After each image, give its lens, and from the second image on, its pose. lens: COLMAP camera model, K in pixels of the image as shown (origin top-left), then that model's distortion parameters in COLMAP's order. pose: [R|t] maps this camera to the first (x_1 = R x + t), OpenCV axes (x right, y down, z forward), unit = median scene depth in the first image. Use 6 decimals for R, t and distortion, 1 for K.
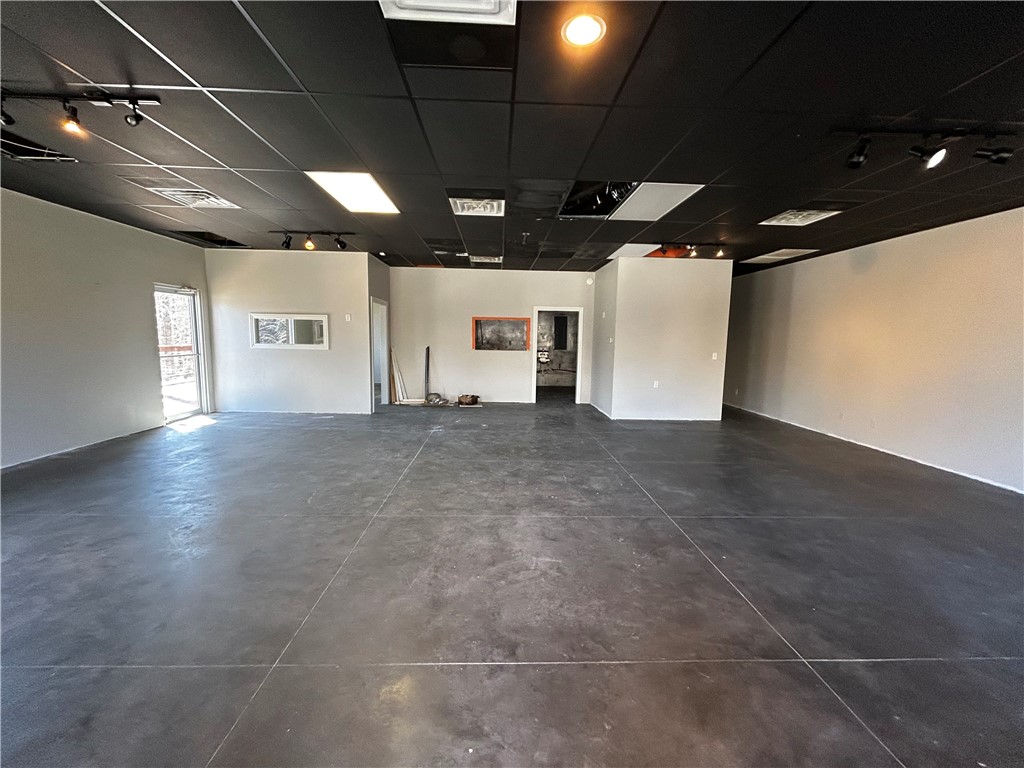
lens RADIAL K [[410.2, 0, 512.0], [0, 410.2, 384.0], [0, 0, 1]] dist [-0.001788, -0.000089]
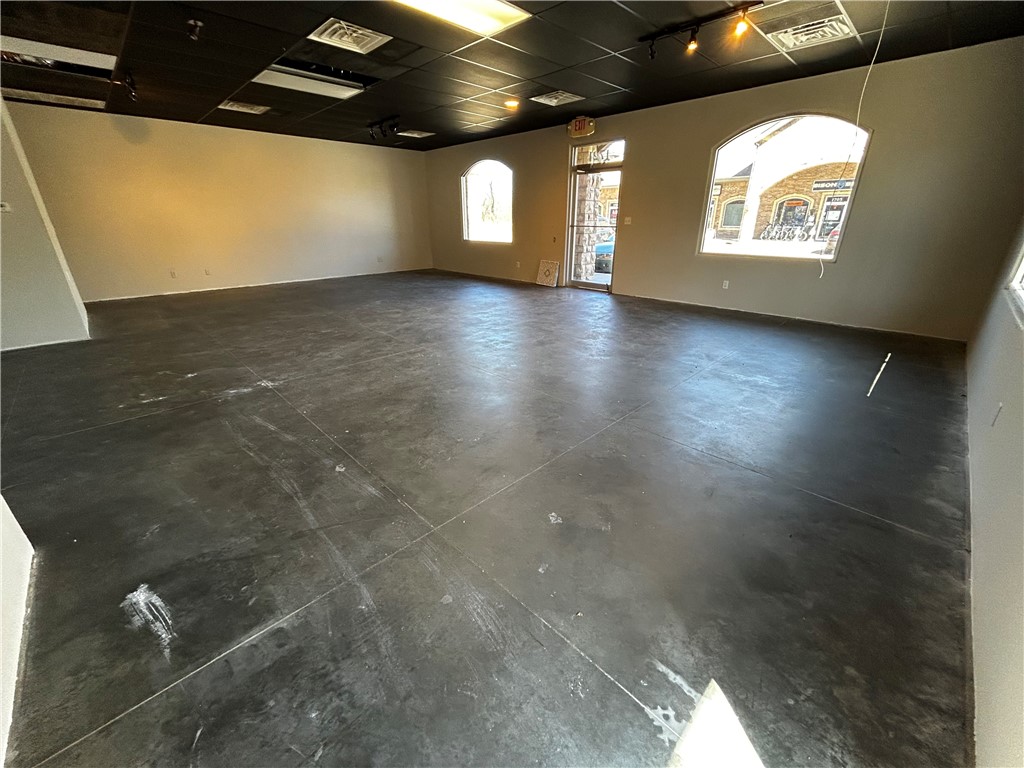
lens RADIAL K [[410.2, 0, 512.0], [0, 410.2, 384.0], [0, 0, 1]] dist [-0.001788, -0.000089]
pose [[-0.680215, -0.293287, 0.671782, -0.551305], [0.069237, 0.886662, 0.457206, -0.082368], [-0.729736, 0.357510, -0.582814, 0.762536]]
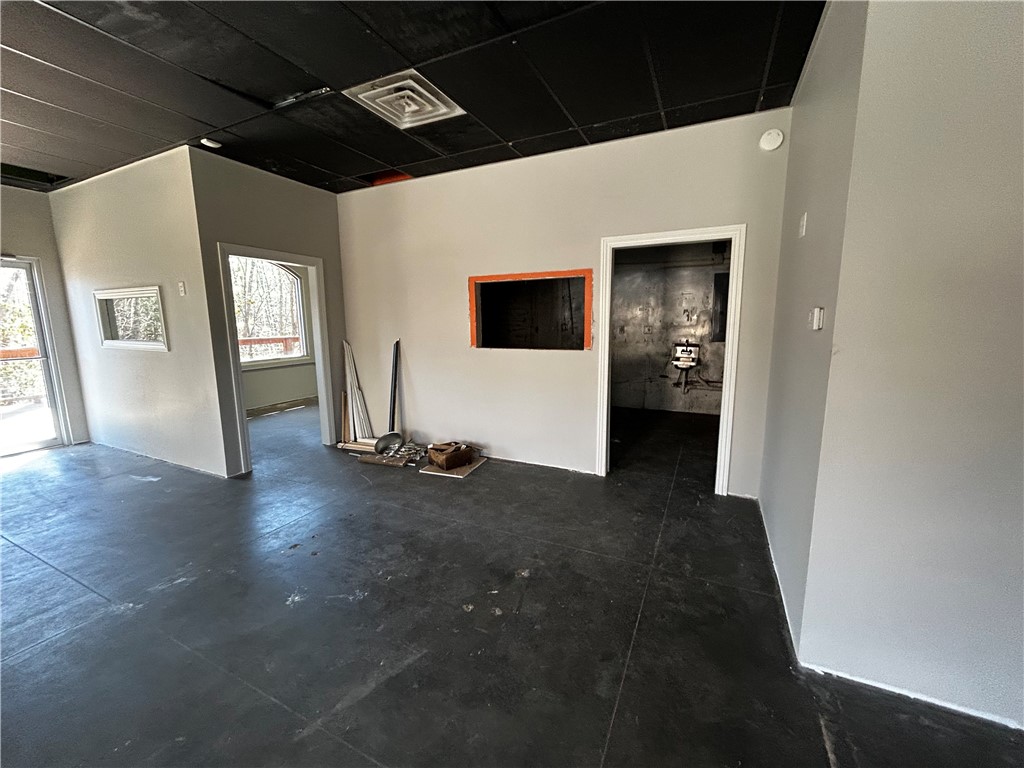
lens RADIAL K [[410.2, 0, 512.0], [0, 410.2, 384.0], [0, 0, 1]] dist [-0.001788, -0.000089]
pose [[0.886034, 0.046574, -0.461275, 0.164916], [-0.030042, 0.998618, 0.043123, -0.063731], [0.462646, -0.024351, 0.886209, 0.605205]]
